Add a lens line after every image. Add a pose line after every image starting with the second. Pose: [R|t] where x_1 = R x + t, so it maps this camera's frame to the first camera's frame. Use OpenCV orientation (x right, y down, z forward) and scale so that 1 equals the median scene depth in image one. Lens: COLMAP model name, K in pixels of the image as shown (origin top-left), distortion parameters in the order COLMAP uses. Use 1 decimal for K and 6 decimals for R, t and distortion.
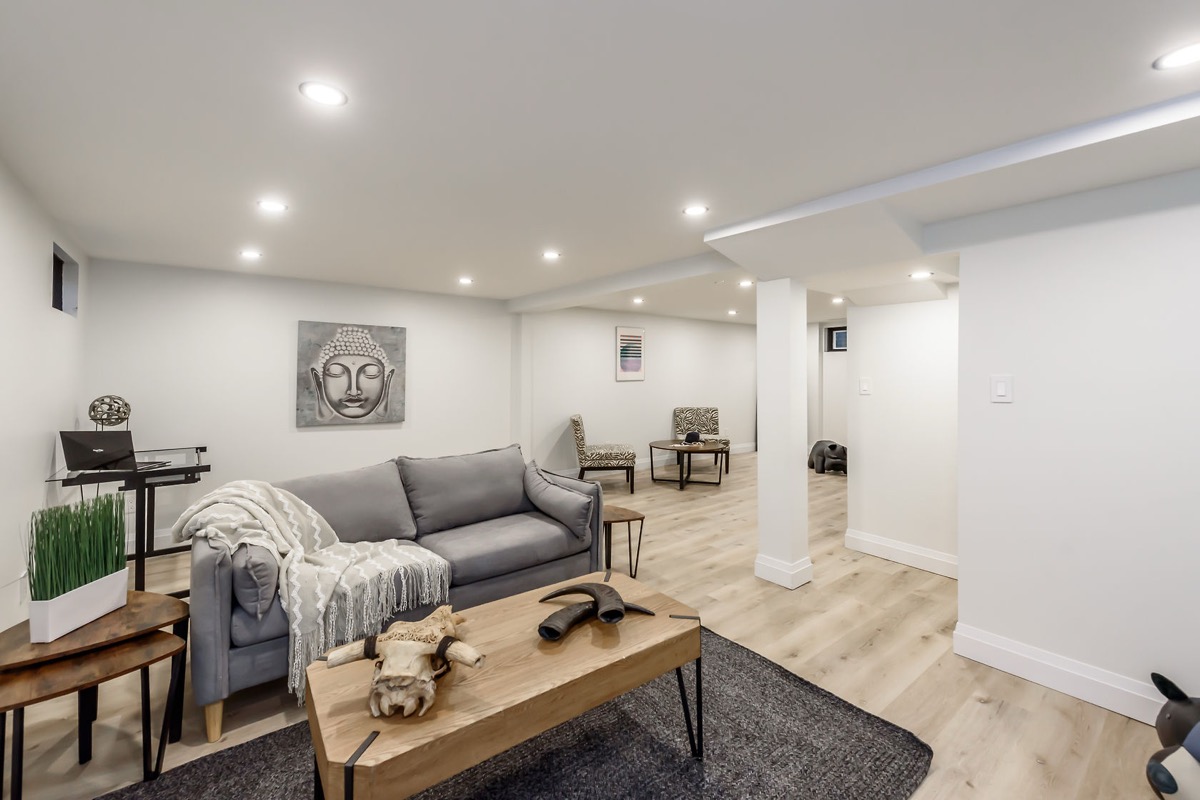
lens RADIAL K [[507.6, 0, 596.0], [0, 507.6, 371.7], [0, 0, 1]] dist [0.000785, 0.000016]
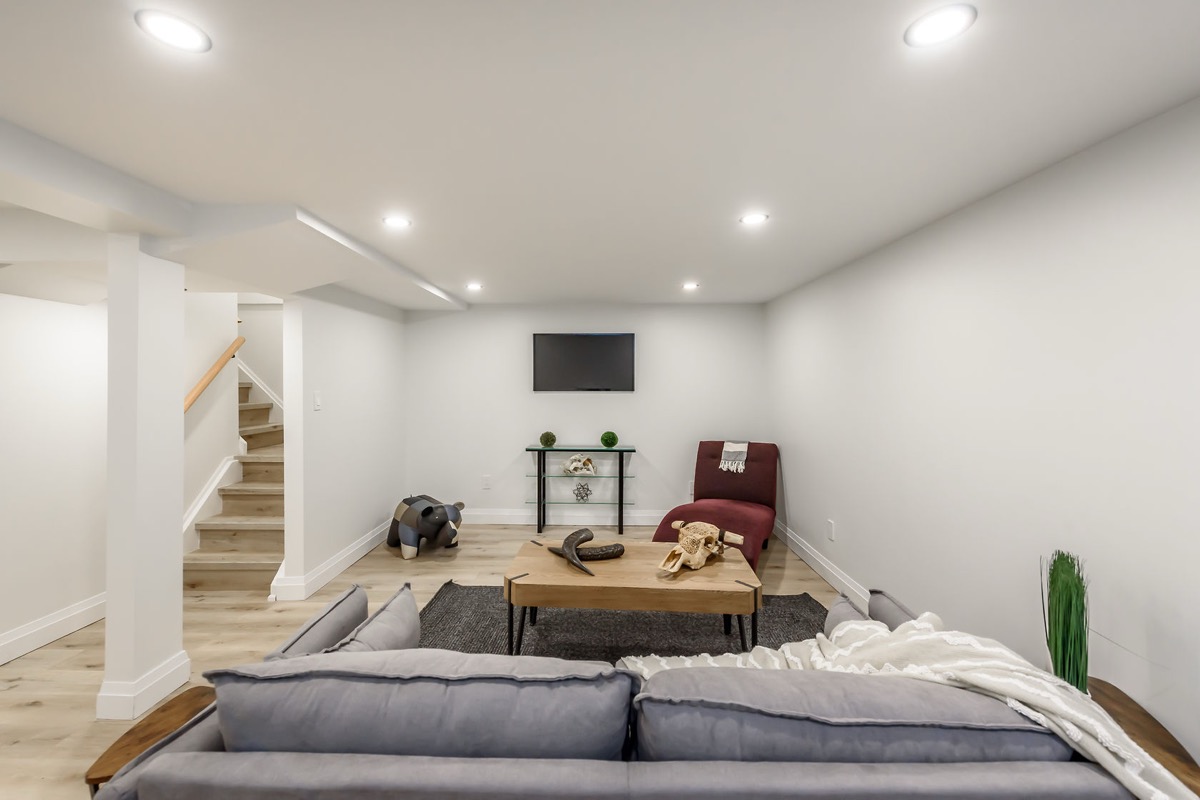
lens RADIAL K [[481.7, 0, 594.1], [0, 481.7, 378.9], [0, 0, 1]] dist [0.001561, -0.000394]
pose [[-0.773817, -0.001629, 0.633408, -0.361564], [-0.005072, 0.999981, -0.003624, -0.011547], [-0.633389, -0.006017, -0.773810, 0.804927]]
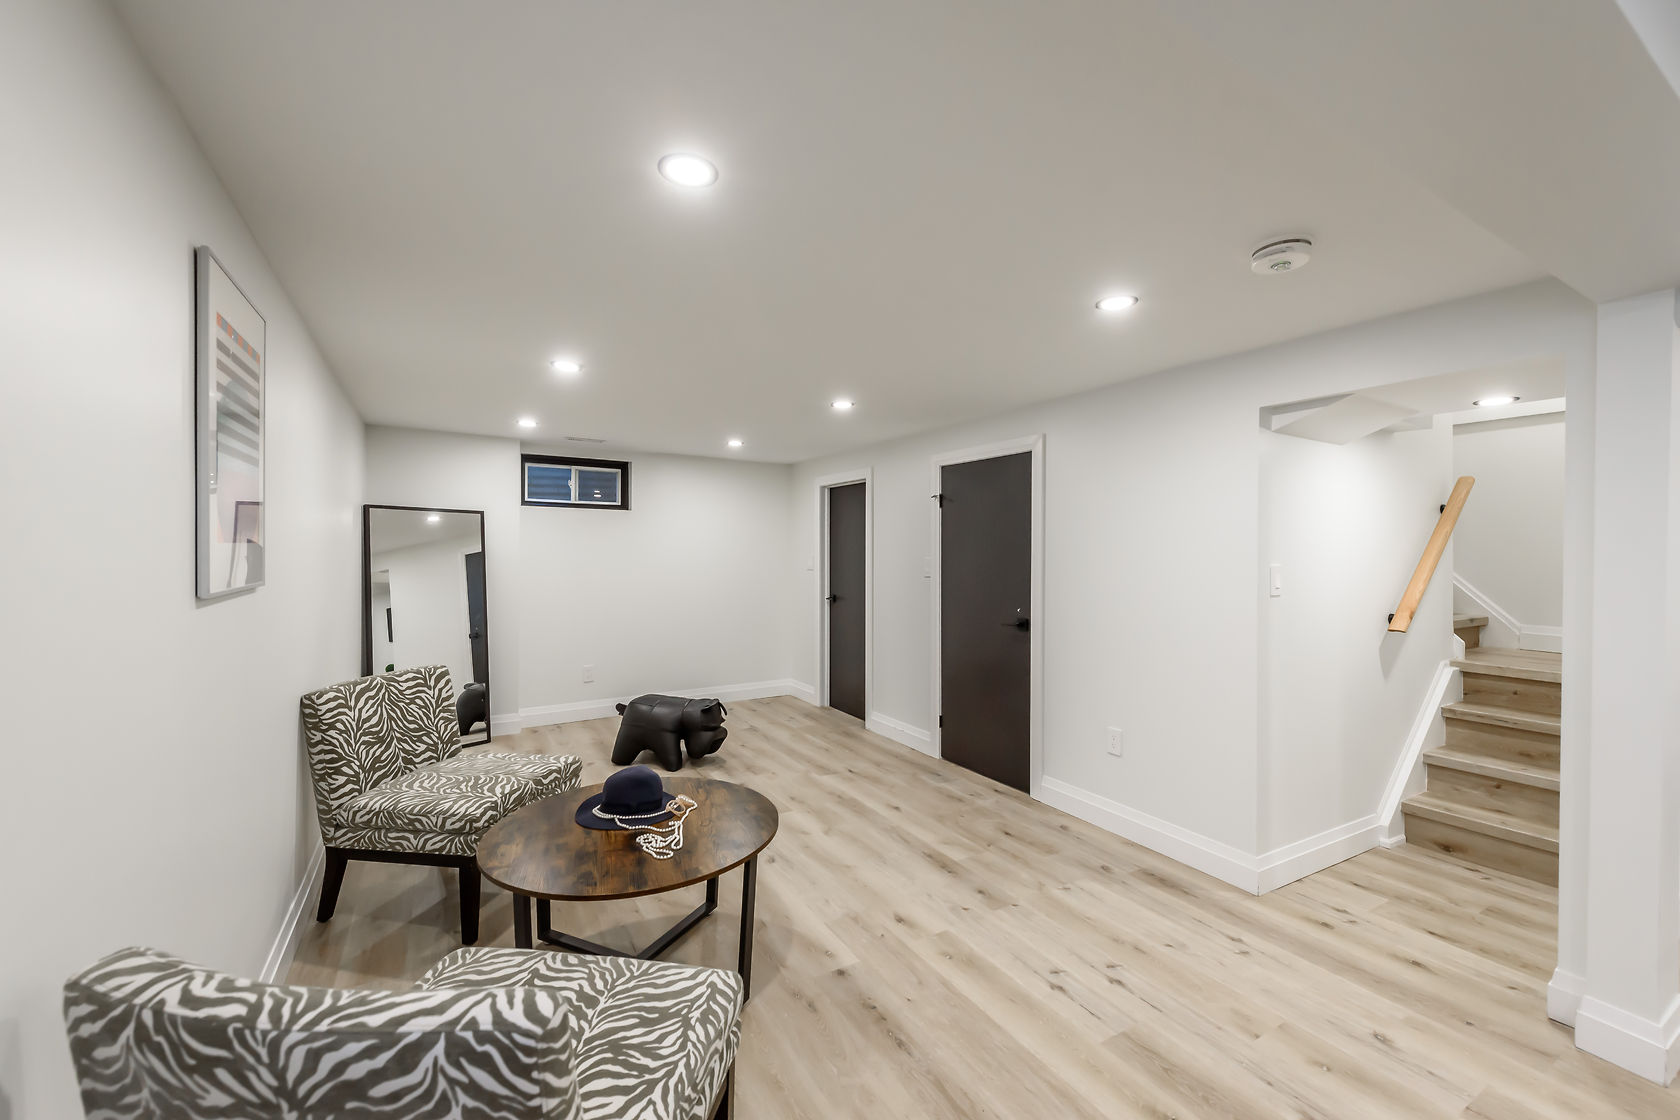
lens RADIAL K [[676.5, 0, 845.2], [0, 676.5, 557.4], [0, 0, 1]] dist [-0.000316, -0.000264]
pose [[0.132712, -0.007319, 0.991128, -0.197581], [-0.006314, 0.999946, 0.008230, 0.003565], [-0.991134, -0.007351, 0.132659, 1.126663]]
